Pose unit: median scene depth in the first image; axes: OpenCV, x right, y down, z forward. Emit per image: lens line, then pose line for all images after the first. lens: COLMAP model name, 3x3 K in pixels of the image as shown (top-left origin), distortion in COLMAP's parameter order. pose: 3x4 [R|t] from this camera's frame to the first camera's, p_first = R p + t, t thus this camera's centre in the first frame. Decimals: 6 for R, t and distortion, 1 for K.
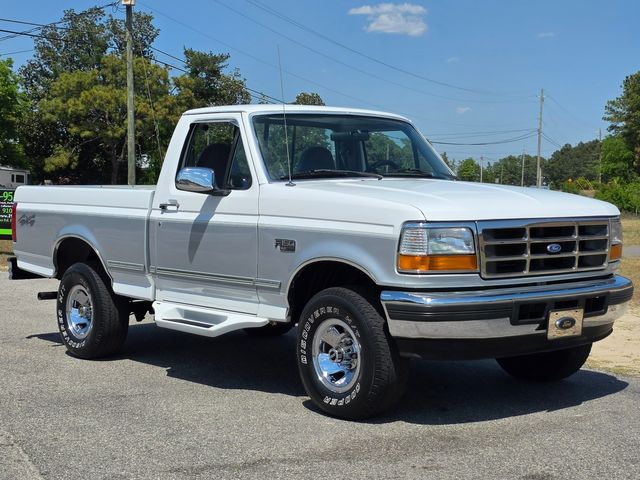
lens RADIAL K [[1042.6, 0, 320.0], [0, 1042.6, 240.0], [0, 0, 1]] dist [0.103549, -0.192058]
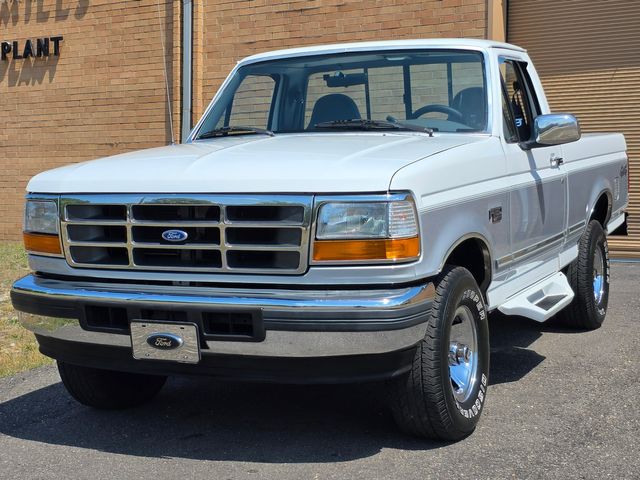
lens RADIAL K [[1042.6, 0, 320.0], [0, 1042.6, 240.0], [0, 0, 1]] dist [0.103549, -0.192058]
pose [[0.384844, 0.068911, -0.920406, 0.857066], [-0.017032, 0.997569, 0.067567, -0.036483], [0.922825, -0.010326, 0.385082, 0.764289]]
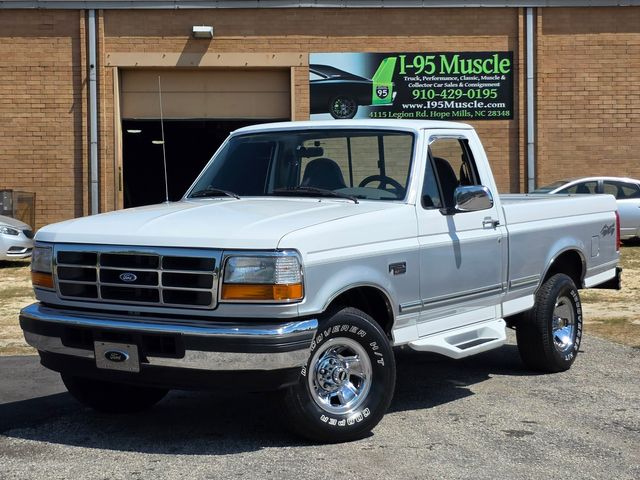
lens RADIAL K [[1106.8, 0, 320.0], [0, 1106.8, 240.0], [0, 0, 1]] dist [0.096610, -0.072963]
pose [[0.287620, 0.044124, -0.956728, 1.163281], [-0.042409, 0.998545, 0.033303, -0.063340], [0.956805, 0.030995, 0.289073, 0.816592]]
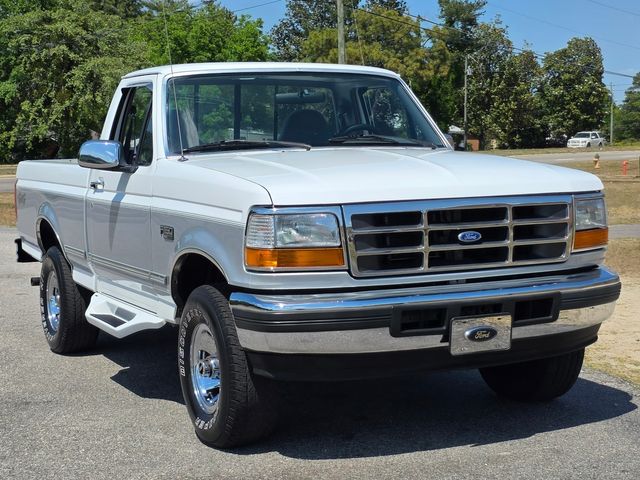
lens RADIAL K [[1106.8, 0, 320.0], [0, 1106.8, 240.0], [0, 0, 1]] dist [0.096610, -0.072963]
pose [[0.967999, -0.002543, -0.250942, 0.300658], [0.011216, 0.999388, 0.033140, -0.016852], [0.250704, -0.034894, 0.967435, 0.169806]]
